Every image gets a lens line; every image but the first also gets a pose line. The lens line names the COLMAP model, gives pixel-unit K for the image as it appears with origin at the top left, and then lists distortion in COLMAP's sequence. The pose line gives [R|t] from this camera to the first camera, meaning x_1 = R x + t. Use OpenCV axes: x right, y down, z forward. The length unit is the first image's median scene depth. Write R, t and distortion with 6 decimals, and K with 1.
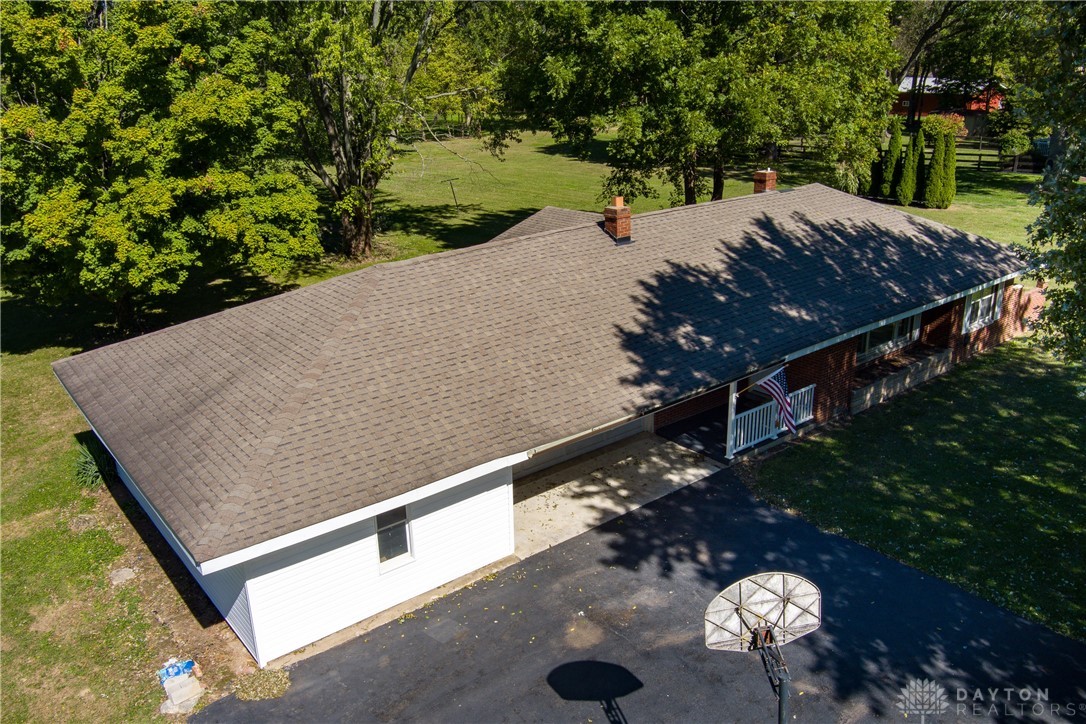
lens RADIAL K [[872.2, 0, 544.2], [0, 872.2, 373.5], [0, 0, 1]] dist [-0.078814, 0.032003]
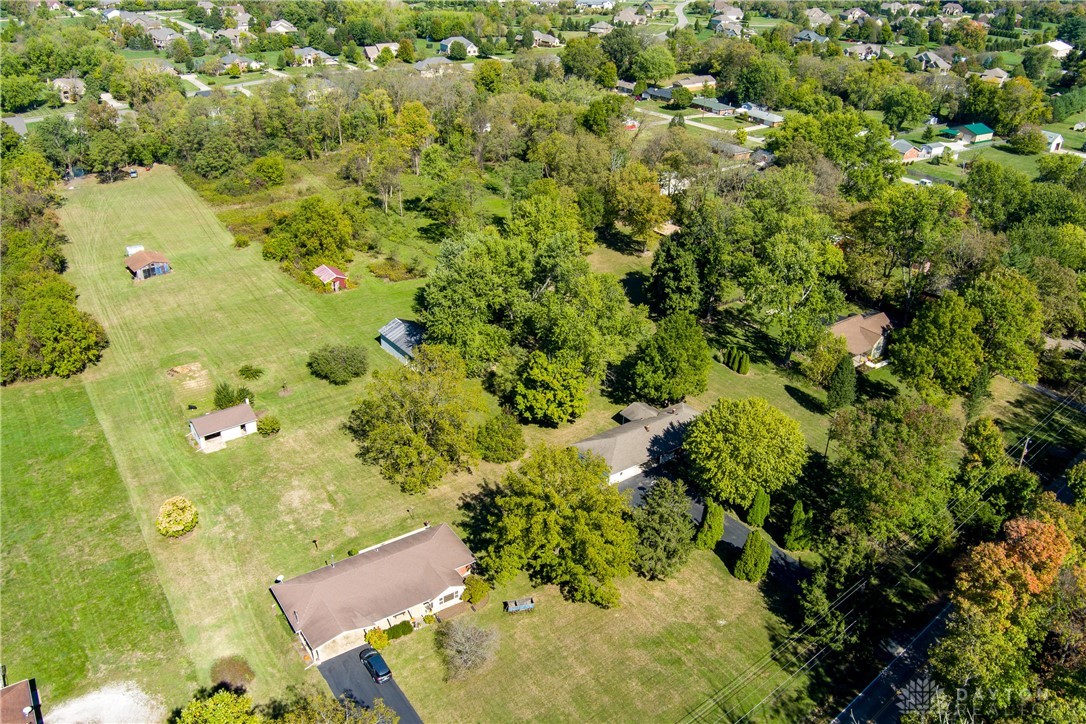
lens RADIAL K [[872.2, 0, 544.2], [0, 872.2, 373.5], [0, 0, 1]] dist [-0.078814, 0.032003]
pose [[0.997868, 0.063454, -0.015264, -0.797999], [-0.060402, 0.986493, 0.152259, -1.936380], [0.024719, -0.151013, 0.988223, -7.005622]]
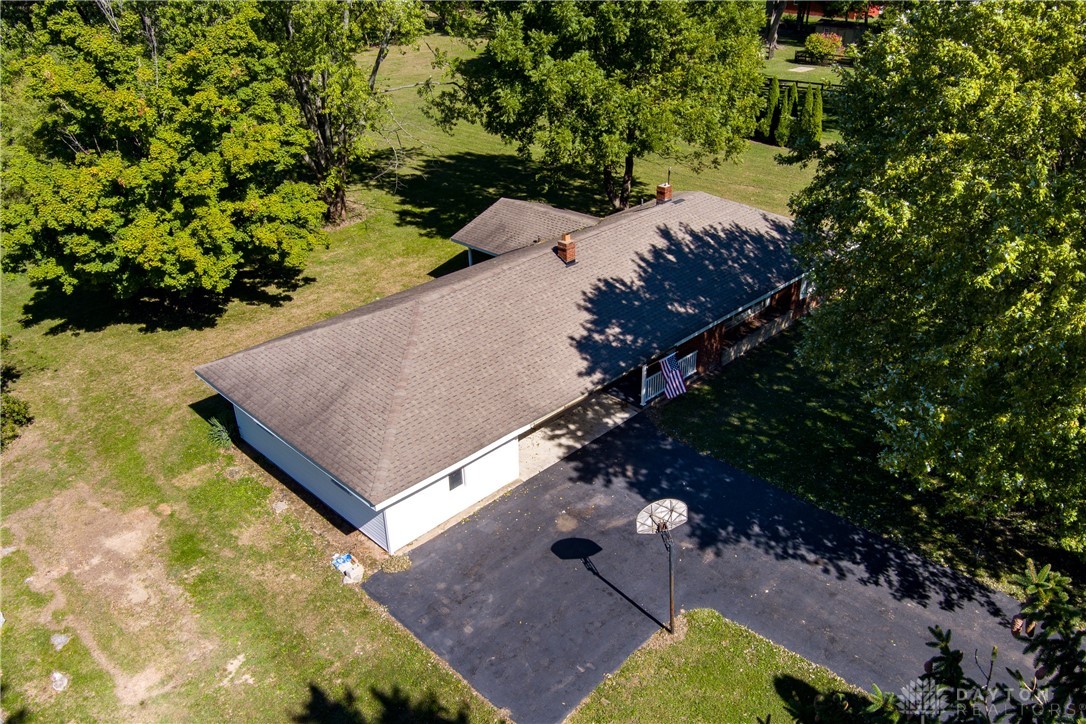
lens RADIAL K [[872.2, 0, 544.2], [0, 872.2, 373.5], [0, 0, 1]] dist [-0.078814, 0.032003]
pose [[0.993781, -0.049764, 0.099616, -0.135318], [0.033988, 0.987452, 0.154215, -0.236134], [-0.106040, -0.149870, 0.983003, -0.597165]]
